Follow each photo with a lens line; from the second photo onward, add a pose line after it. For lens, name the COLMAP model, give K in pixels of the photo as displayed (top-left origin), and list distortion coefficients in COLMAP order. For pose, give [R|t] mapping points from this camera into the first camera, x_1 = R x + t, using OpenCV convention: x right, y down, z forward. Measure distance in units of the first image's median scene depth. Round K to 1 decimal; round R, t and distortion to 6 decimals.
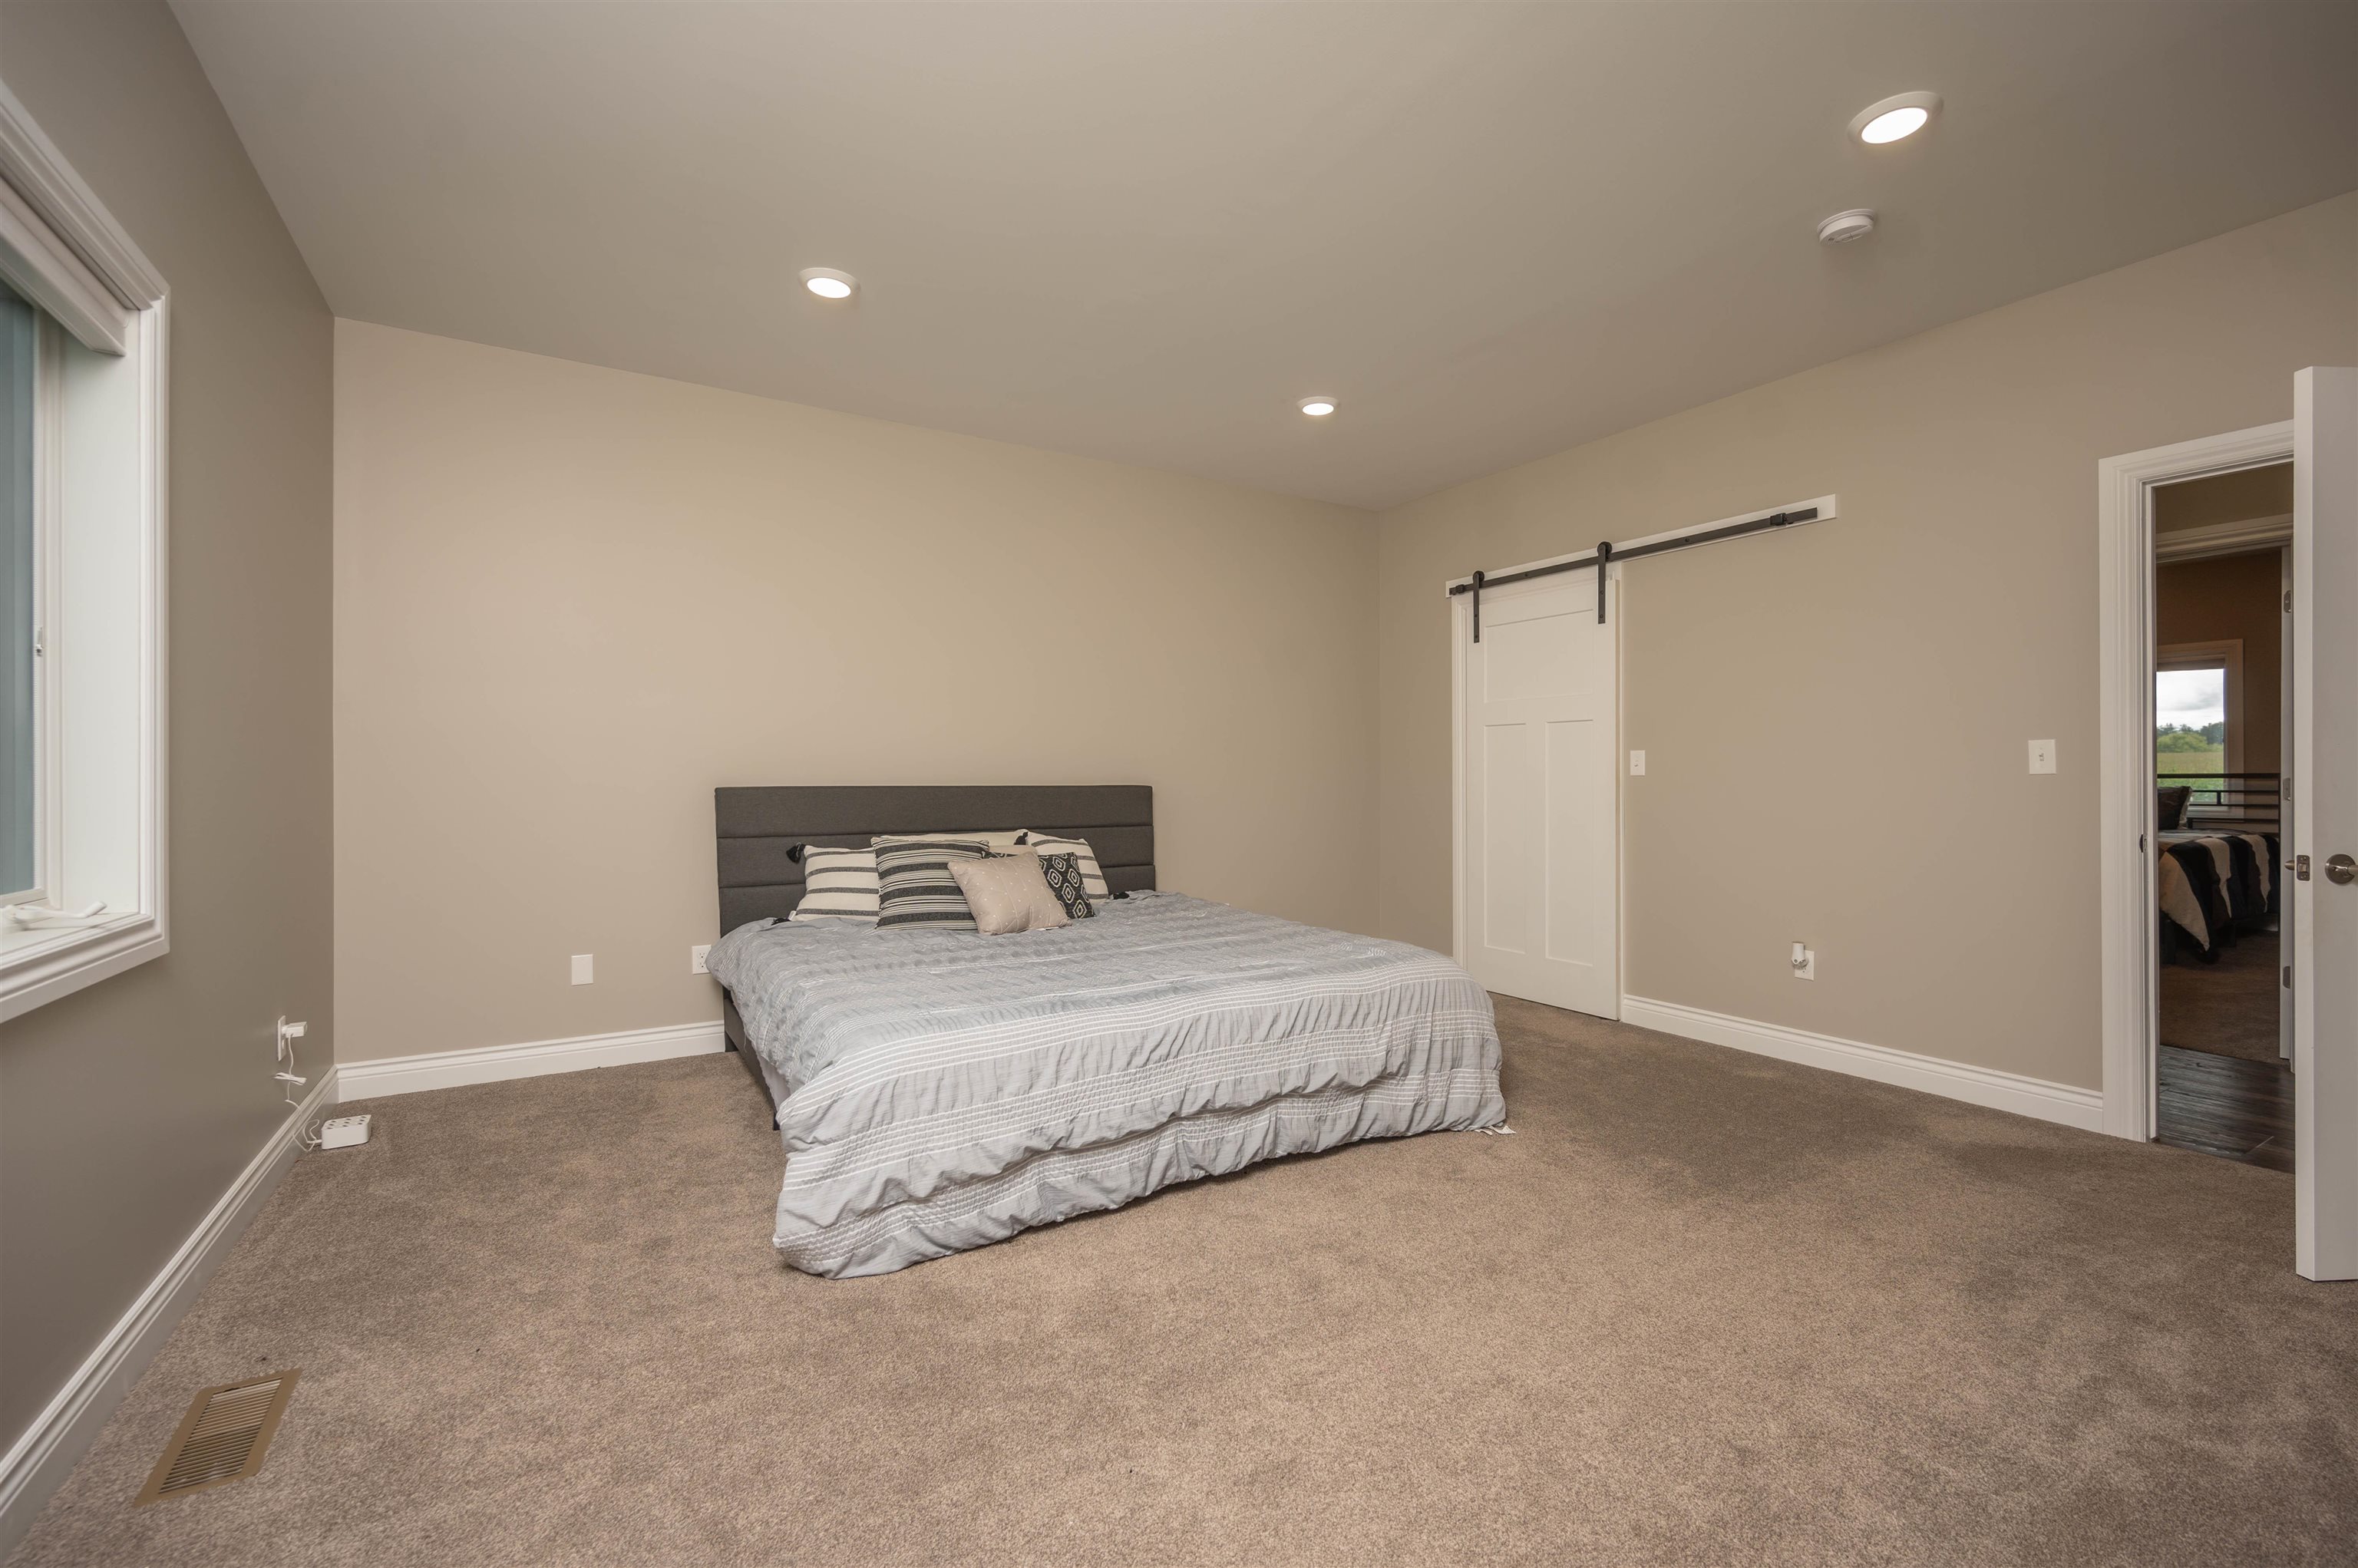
lens RADIAL K [[996.2, 0, 1187.1], [0, 996.2, 779.9], [0, 0, 1]] dist [-0.000428, -0.000139]
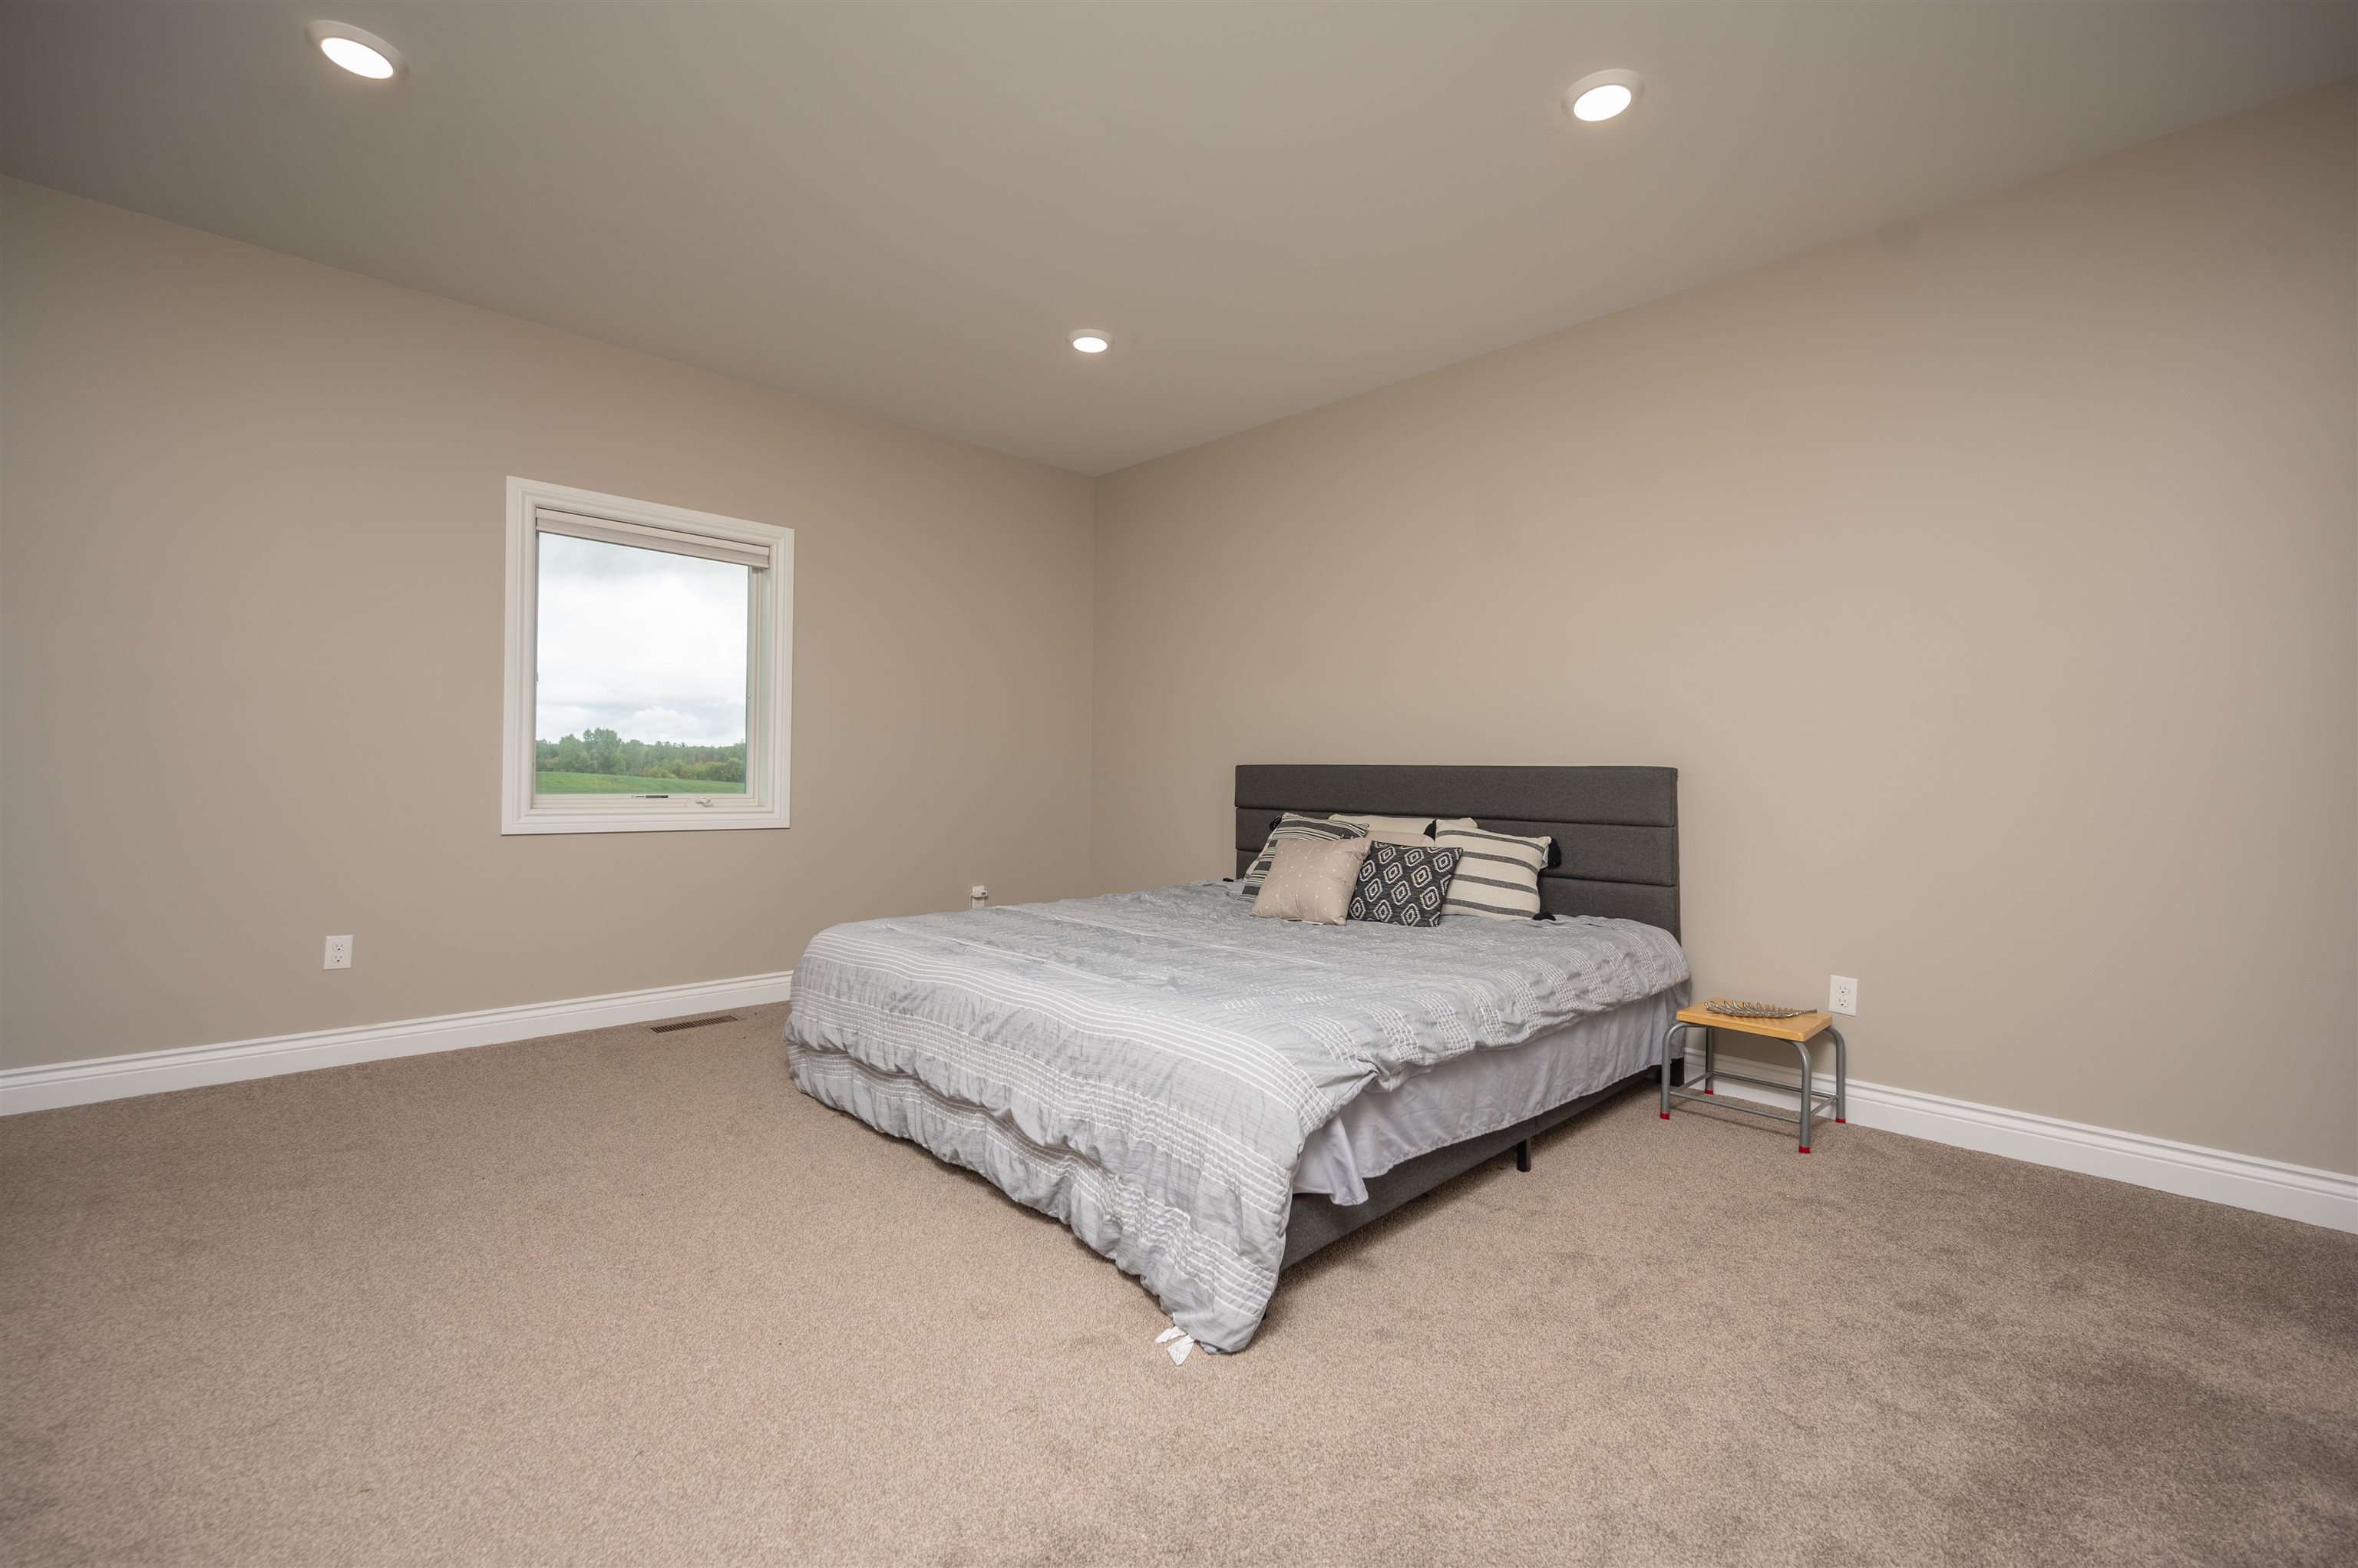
lens RADIAL K [[996.2, 0, 1187.1], [0, 996.2, 779.9], [0, 0, 1]] dist [-0.000428, -0.000139]
pose [[0.229746, 0.008931, -0.973210, 0.532000], [-0.016408, 0.999851, 0.005302, 0.015379], [0.973112, 0.014751, 0.229858, 0.532519]]
